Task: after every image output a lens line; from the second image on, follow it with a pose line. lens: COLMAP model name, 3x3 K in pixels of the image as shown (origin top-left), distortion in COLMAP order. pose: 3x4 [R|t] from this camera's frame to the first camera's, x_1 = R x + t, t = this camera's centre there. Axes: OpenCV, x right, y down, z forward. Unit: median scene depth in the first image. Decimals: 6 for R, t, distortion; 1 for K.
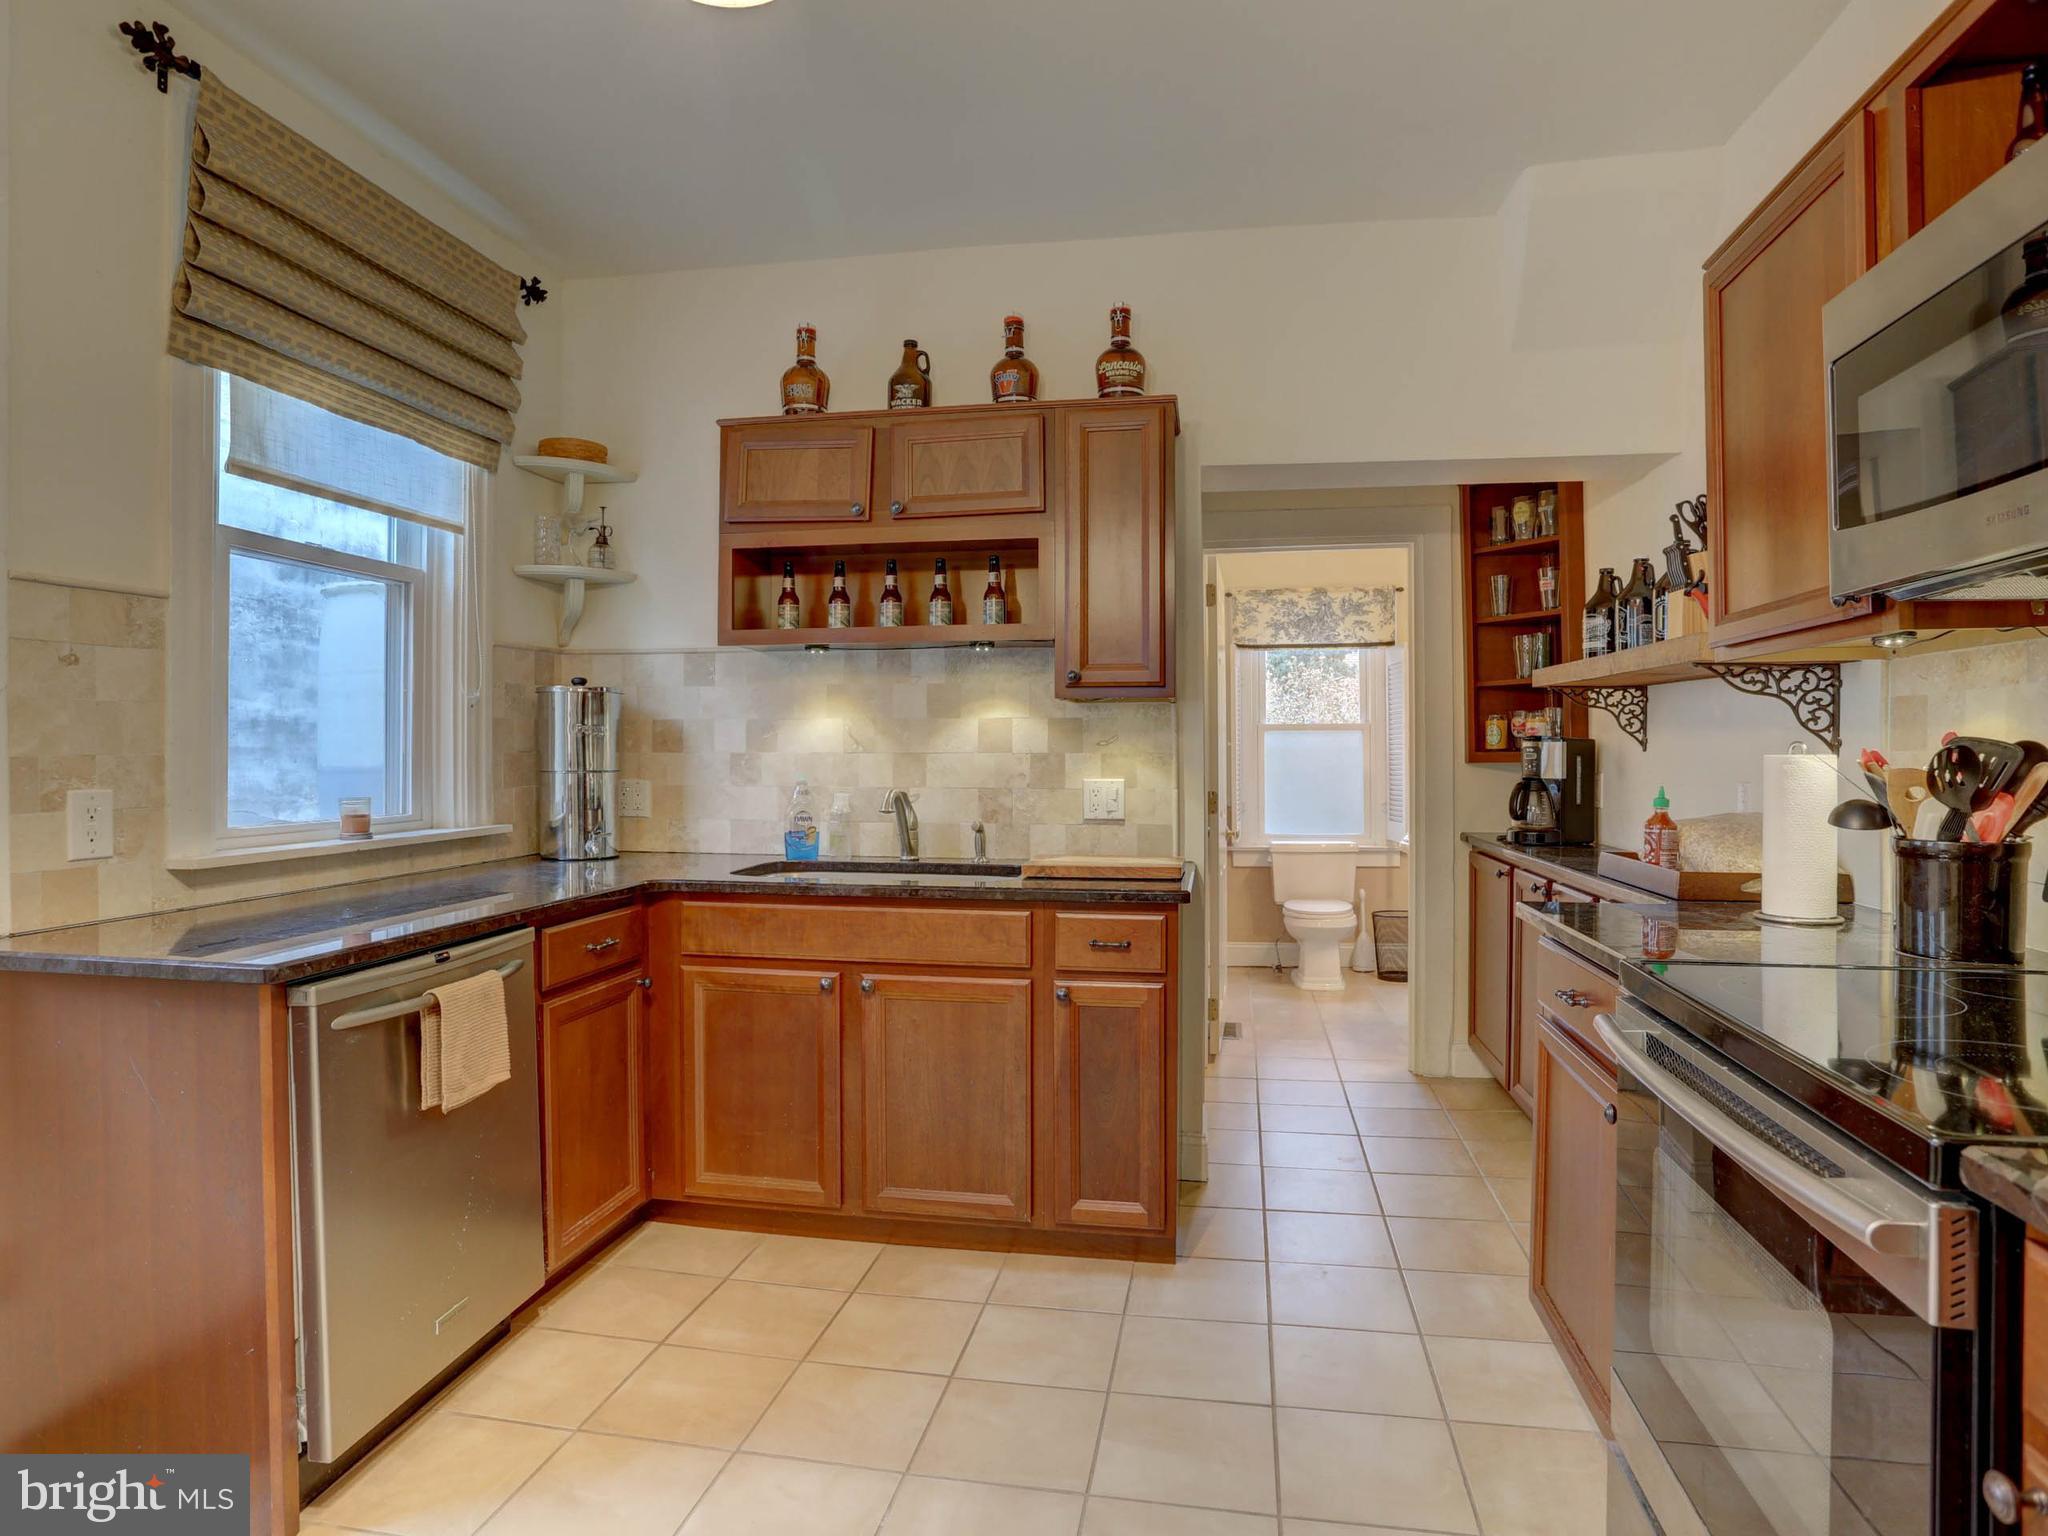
lens RADIAL K [[1142.0, 0, 1003.7], [0, 1142.0, 751.3], [0, 0, 1]] dist [-0.073221, 0.033175]
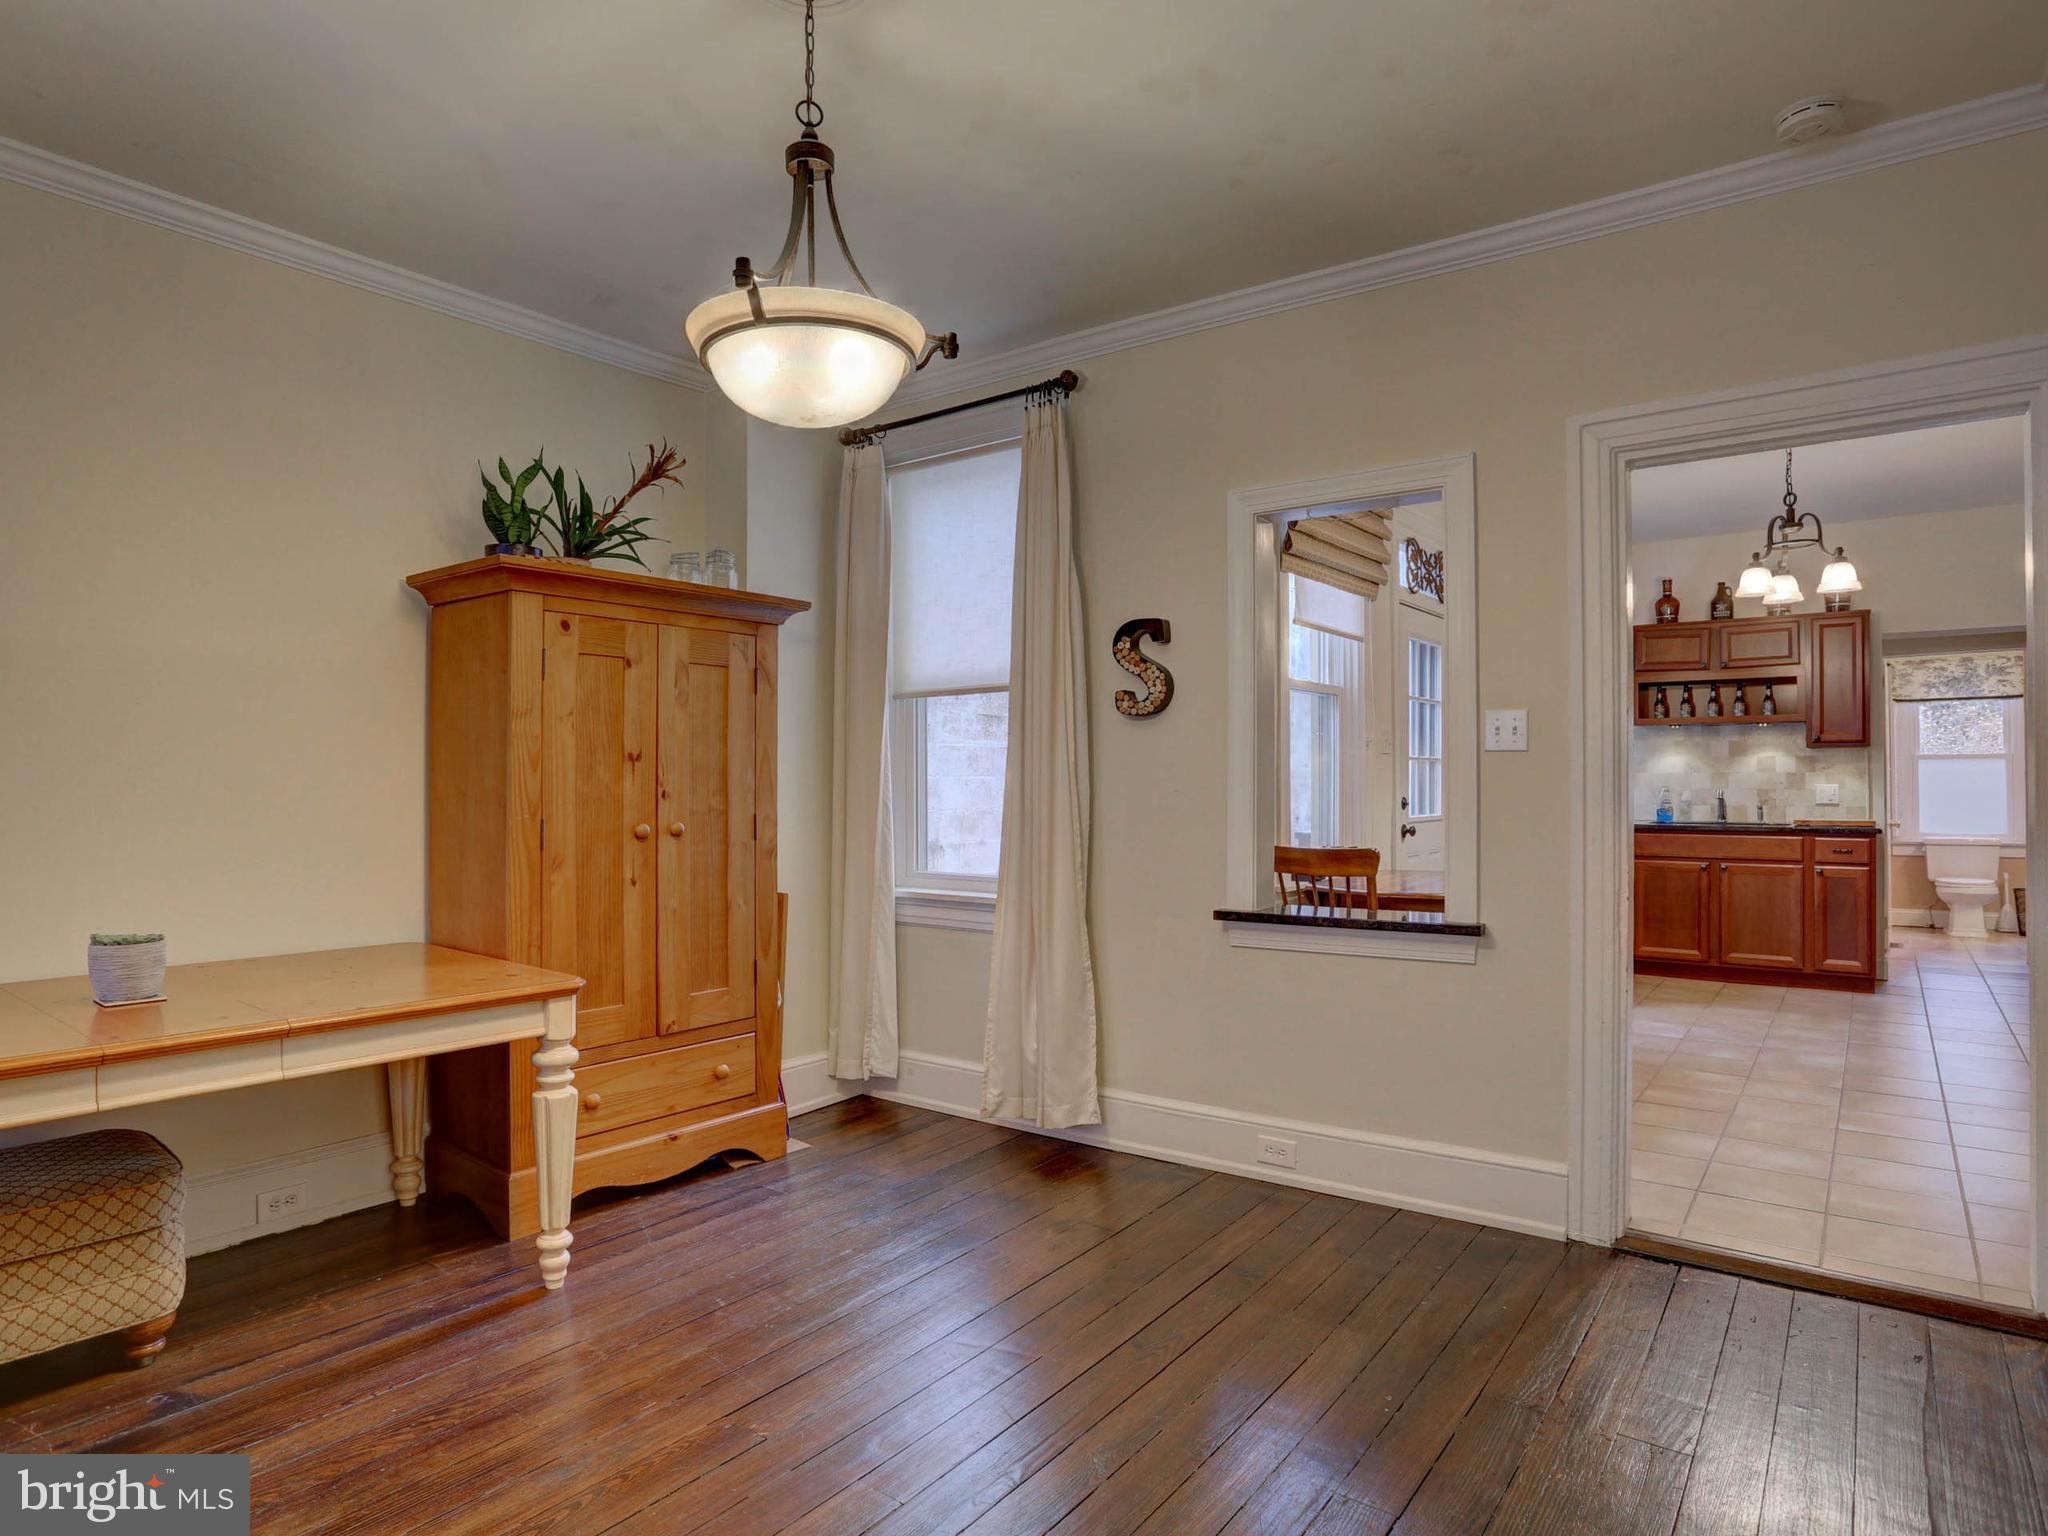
lens RADIAL K [[1157.4, 0, 1012.2], [0, 1157.4, 778.5], [0, 0, 1]] dist [-0.028670, 0.002284]
pose [[0.901758, -0.002791, -0.432233, -0.358984], [0.001114, 0.999991, -0.004134, 0.020105], [0.432240, 0.003247, 0.901753, -1.552028]]
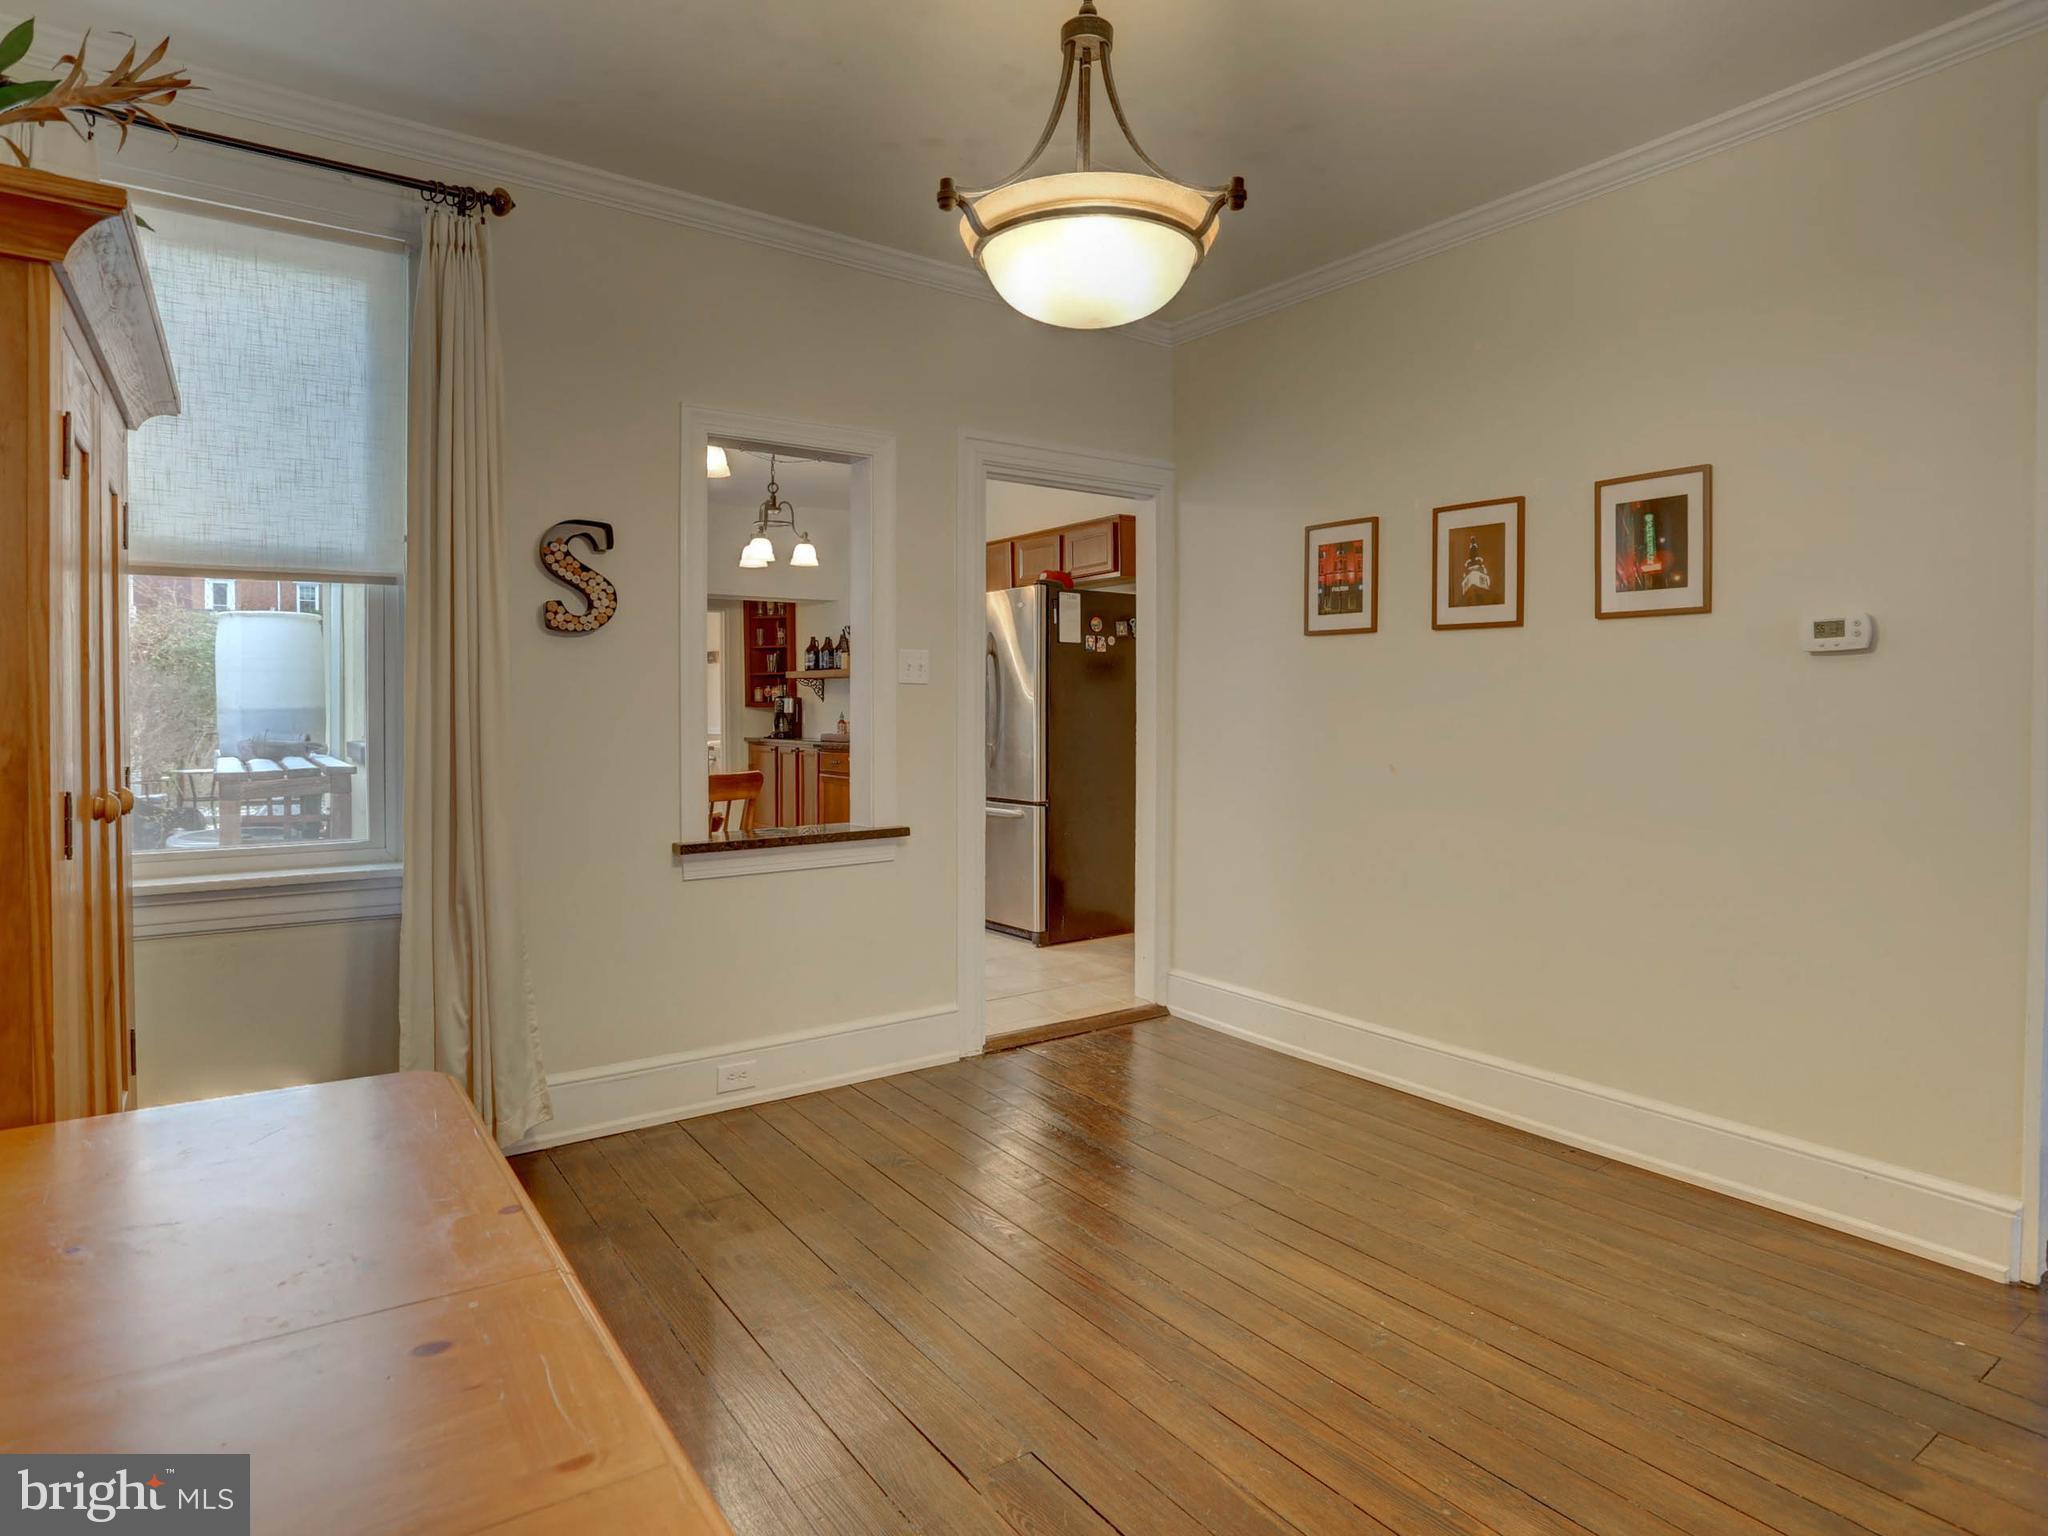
lens RADIAL K [[1170.0, 0, 1025.6], [0, 1170.0, 726.4], [0, 0, 1]] dist [-0.027393, 0.002630]
pose [[0.694599, -0.012841, 0.719283, -1.203506], [0.003437, 0.999889, 0.014531, 0.020435], [-0.719389, -0.007621, 0.694566, -1.424800]]
